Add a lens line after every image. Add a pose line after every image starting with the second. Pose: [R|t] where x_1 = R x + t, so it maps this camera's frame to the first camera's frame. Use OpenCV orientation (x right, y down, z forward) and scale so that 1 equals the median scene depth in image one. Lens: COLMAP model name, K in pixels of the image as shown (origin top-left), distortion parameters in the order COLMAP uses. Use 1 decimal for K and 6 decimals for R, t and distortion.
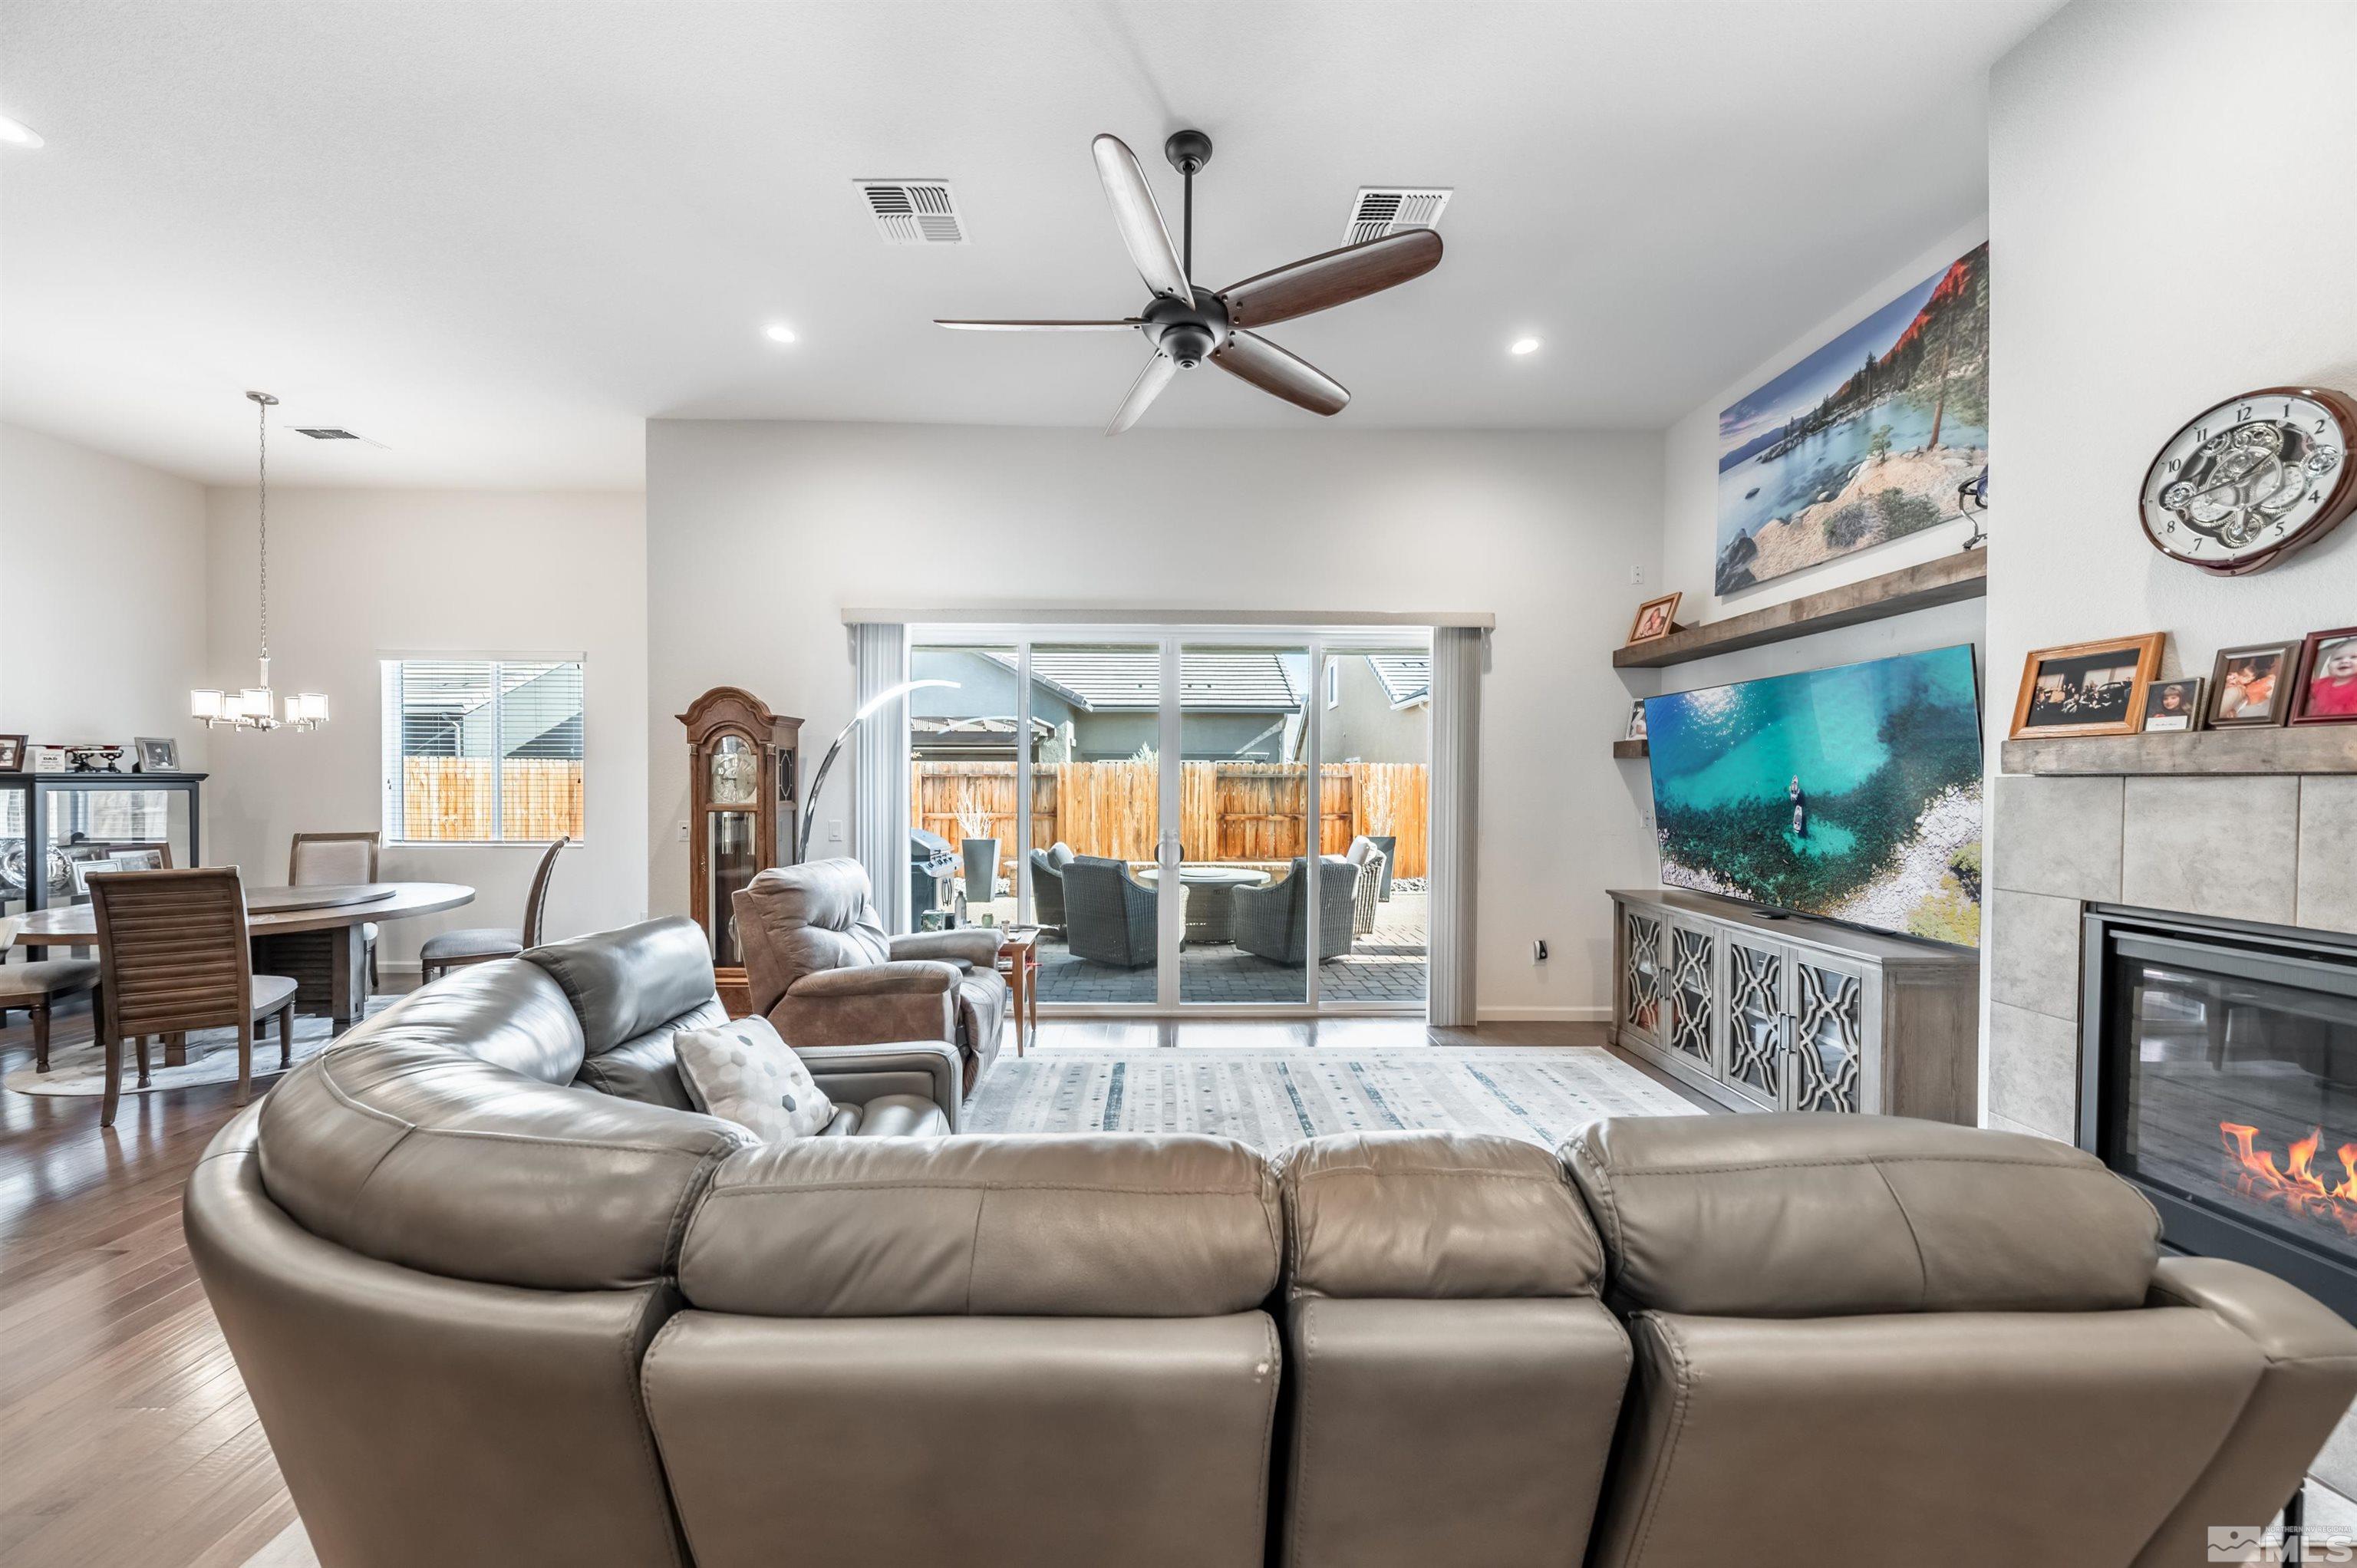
lens RADIAL K [[812.8, 0, 1171.6], [0, 812.8, 790.5], [0, 0, 1]] dist [0.007917, -0.004585]
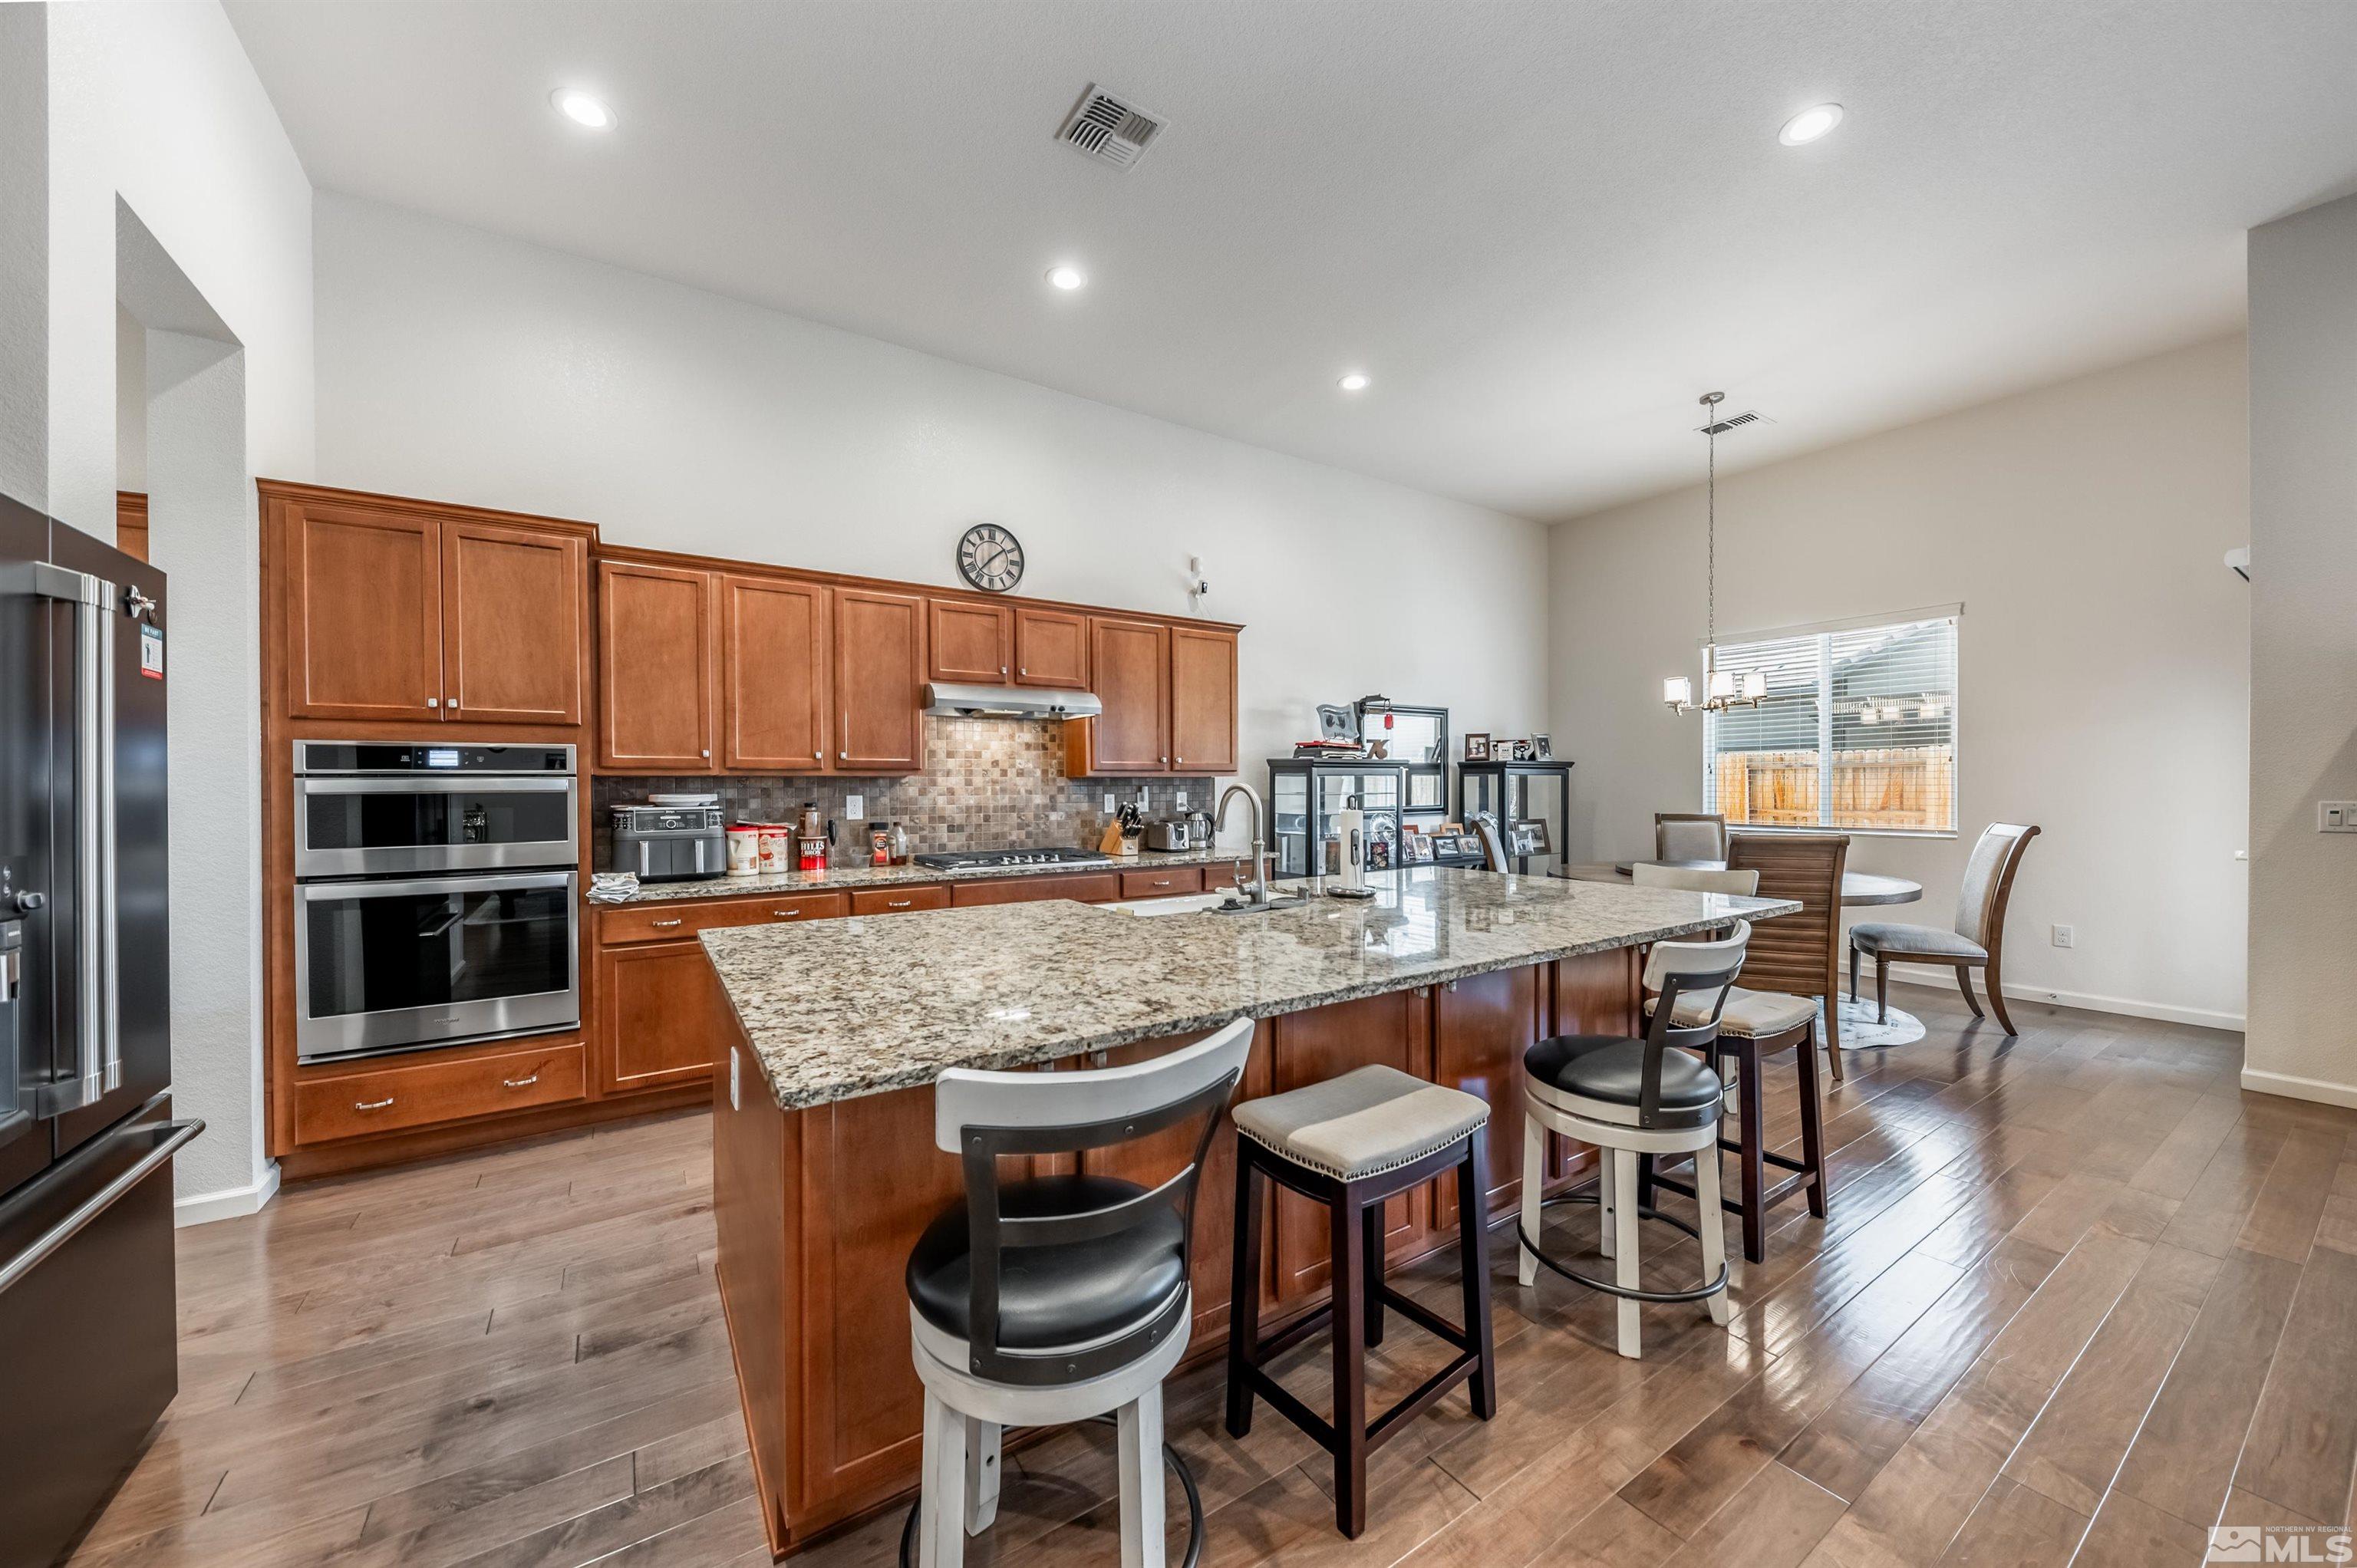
lens RADIAL K [[812.8, 0, 1171.6], [0, 812.8, 790.5], [0, 0, 1]] dist [0.007917, -0.004585]
pose [[0.531130, -0.006368, -0.847266, -0.508669], [-0.000855, 0.999967, -0.008052, 0.032510], [0.847290, 0.005001, 0.531108, -0.135069]]
